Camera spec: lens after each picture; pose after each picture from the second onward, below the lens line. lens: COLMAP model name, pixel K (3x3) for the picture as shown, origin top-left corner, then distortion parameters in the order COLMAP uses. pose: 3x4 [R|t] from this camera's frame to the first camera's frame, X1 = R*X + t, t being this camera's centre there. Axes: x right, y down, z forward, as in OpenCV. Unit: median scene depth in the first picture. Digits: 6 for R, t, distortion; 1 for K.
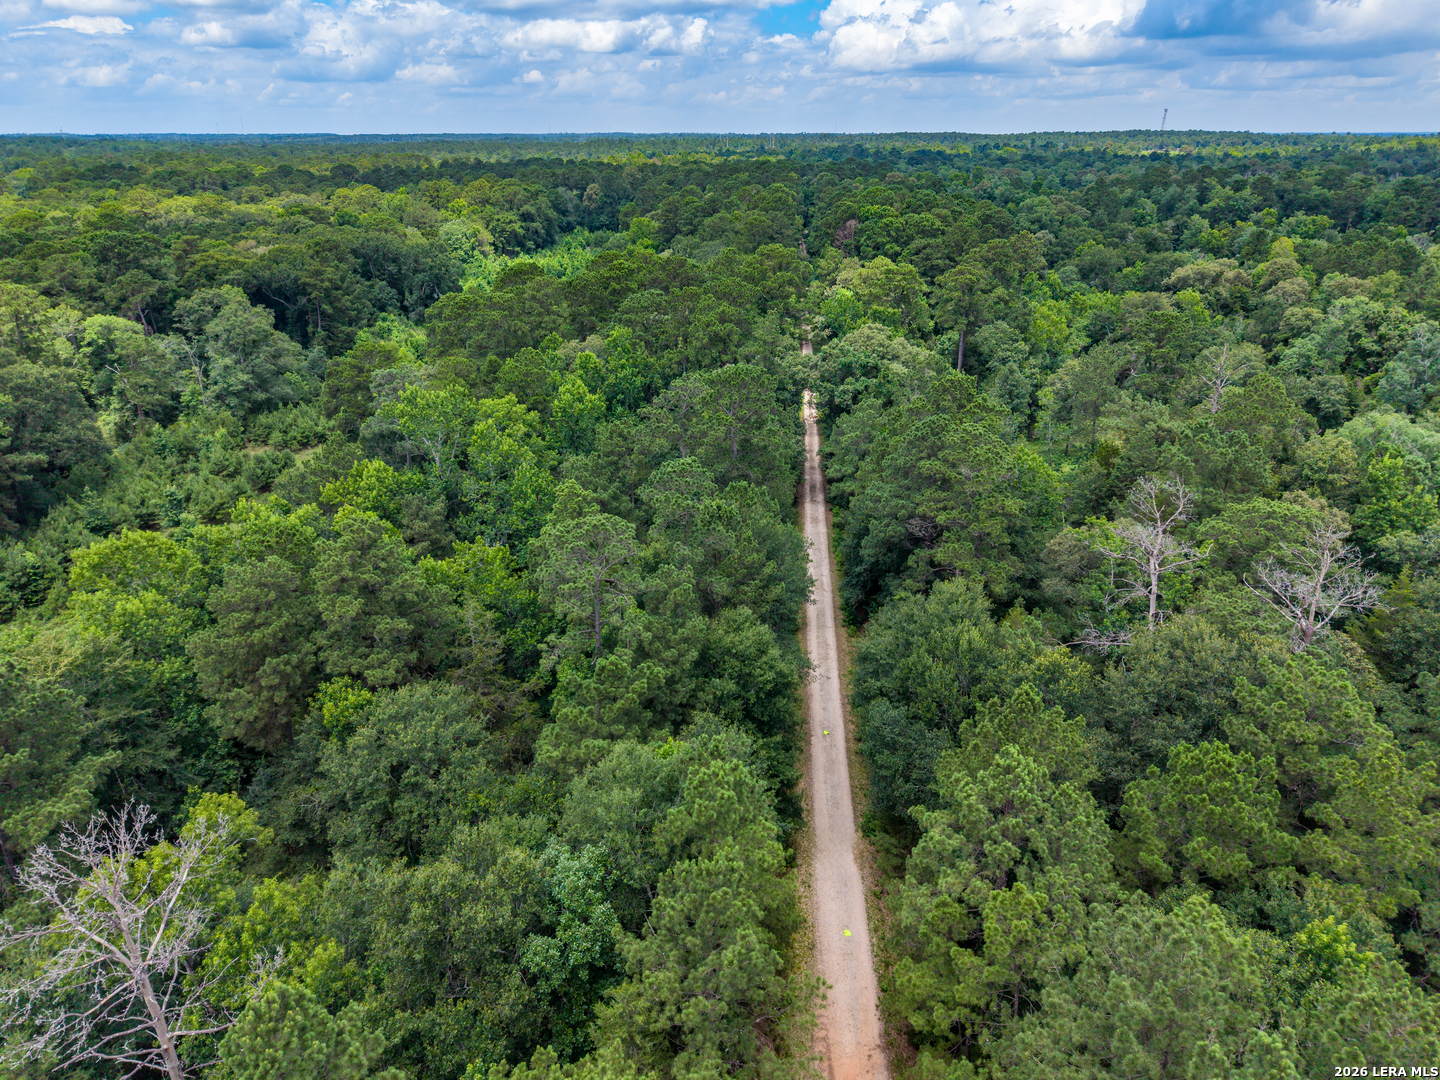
lens RADIAL K [[967.4, 0, 720.0], [0, 967.4, 540.0], [0, 0, 1]] dist [0.006341, -0.005916]
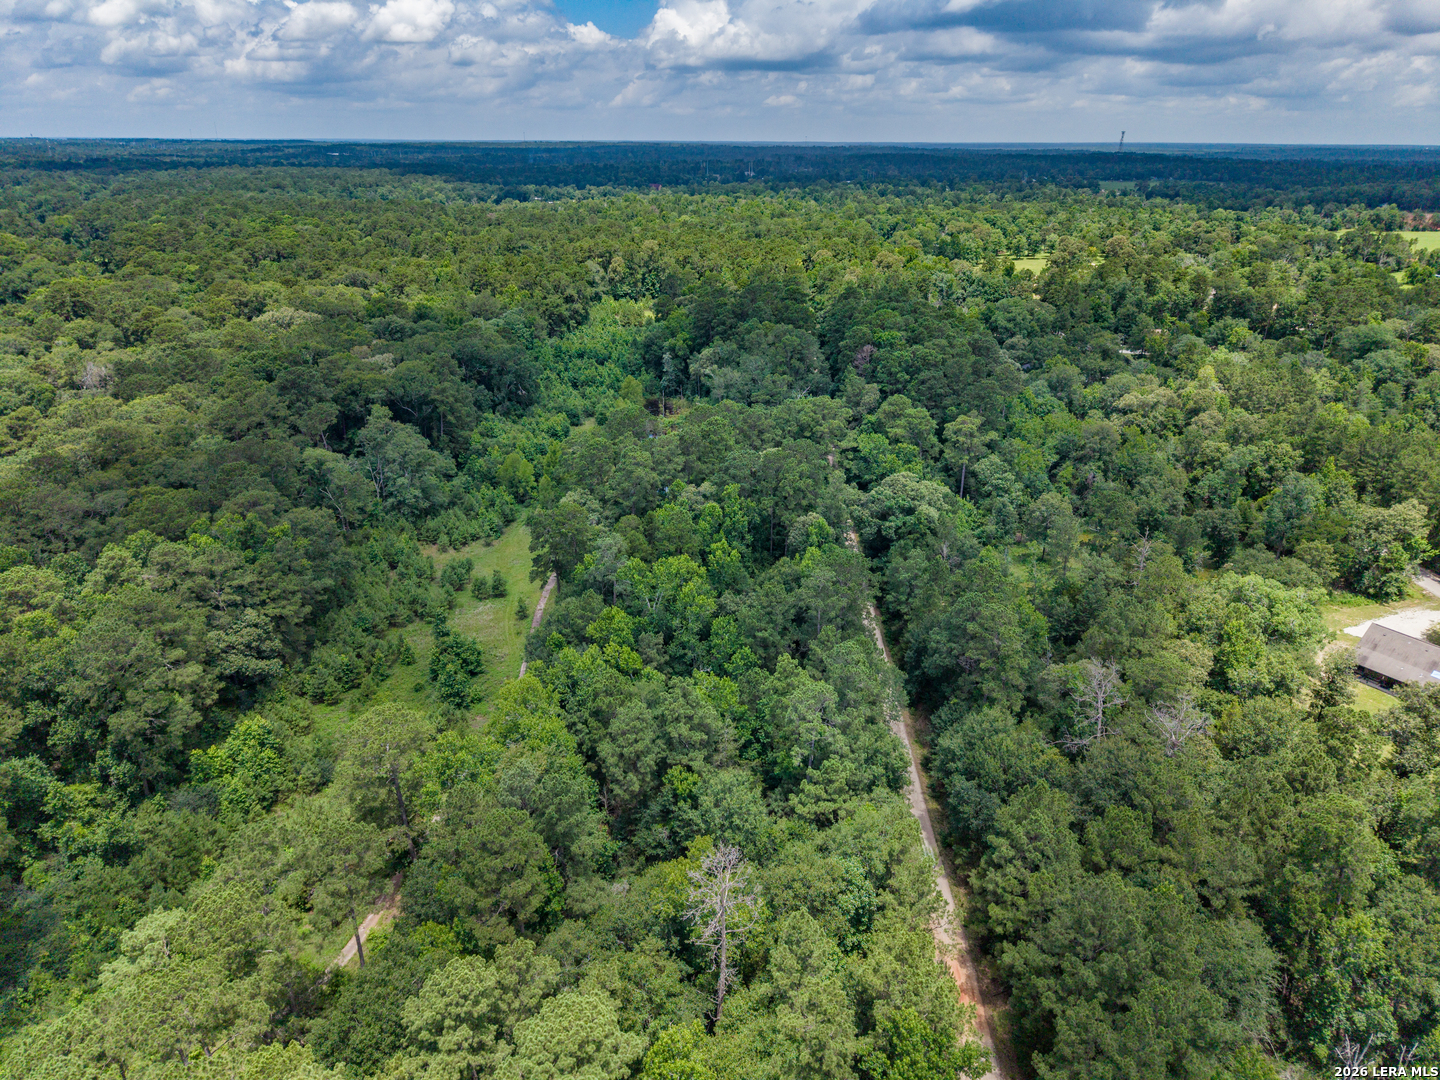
lens RADIAL K [[960.7, 0, 718.3], [0, 960.7, 535.2], [0, 0, 1]] dist [0.008762, -0.008271]
pose [[0.999507, -0.003938, 0.031138, -0.382209], [0.004014, 0.999989, -0.002402, -0.319920], [-0.031128, 0.002526, 0.999512, -0.921033]]
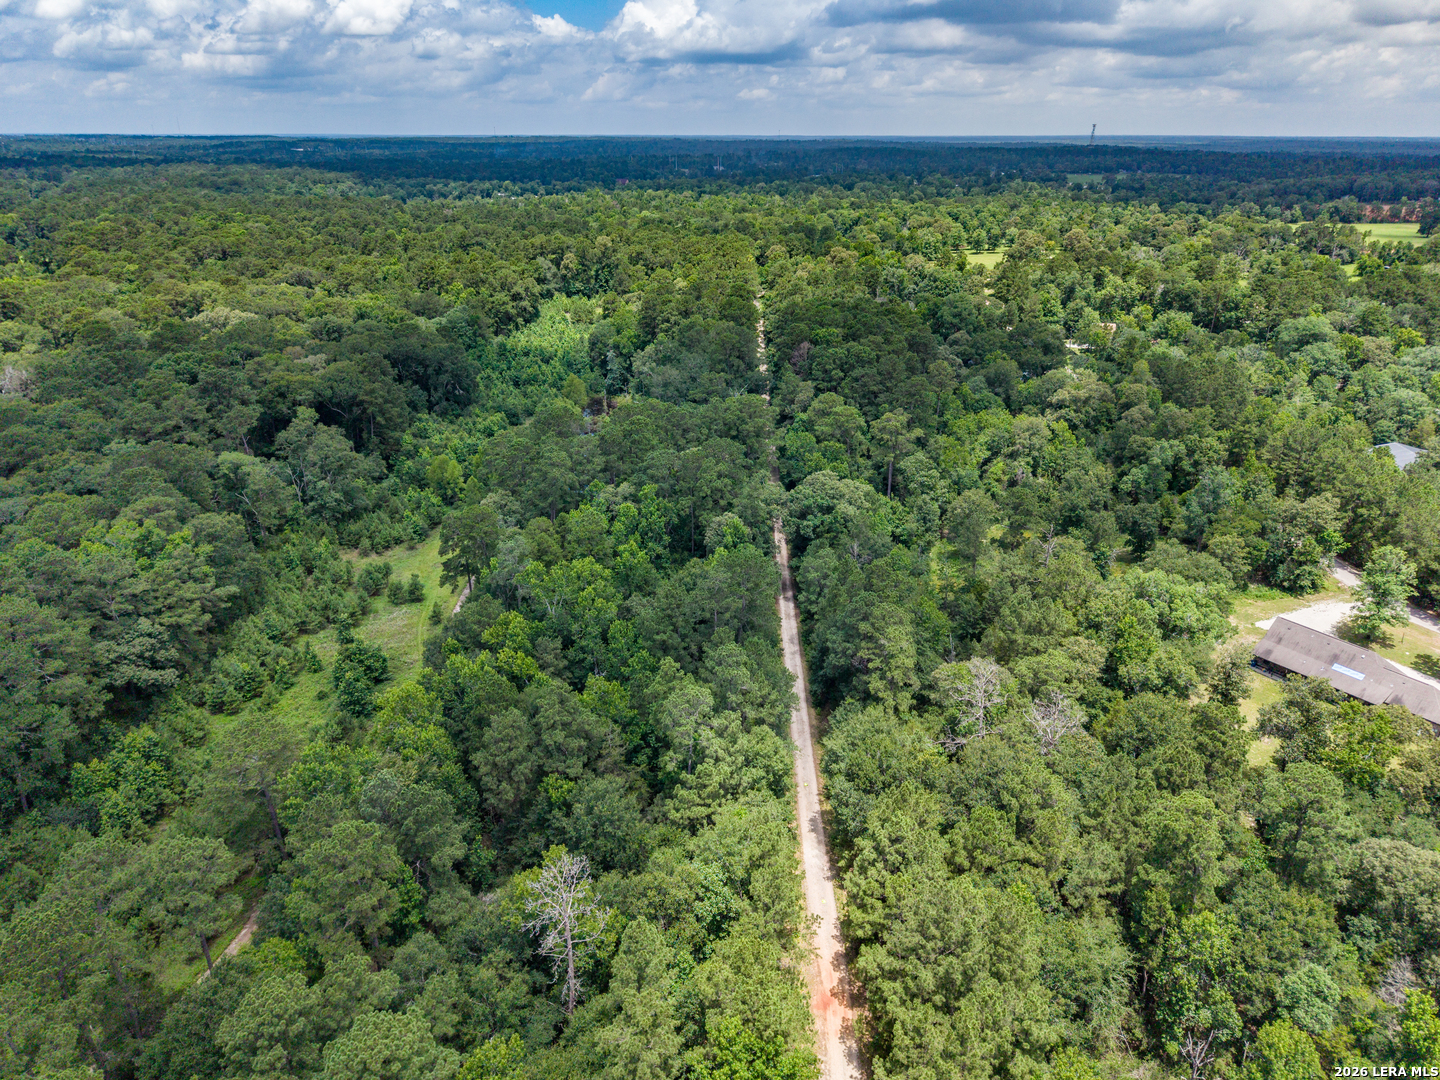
lens RADIAL K [[967.4, 0, 720.0], [0, 967.4, 540.0], [0, 0, 1]] dist [0.006341, -0.005916]
pose [[0.998493, -0.016282, 0.052400, -0.166728], [0.016029, 0.999858, 0.005235, -0.327901], [-0.052478, -0.004387, 0.998612, -0.917723]]
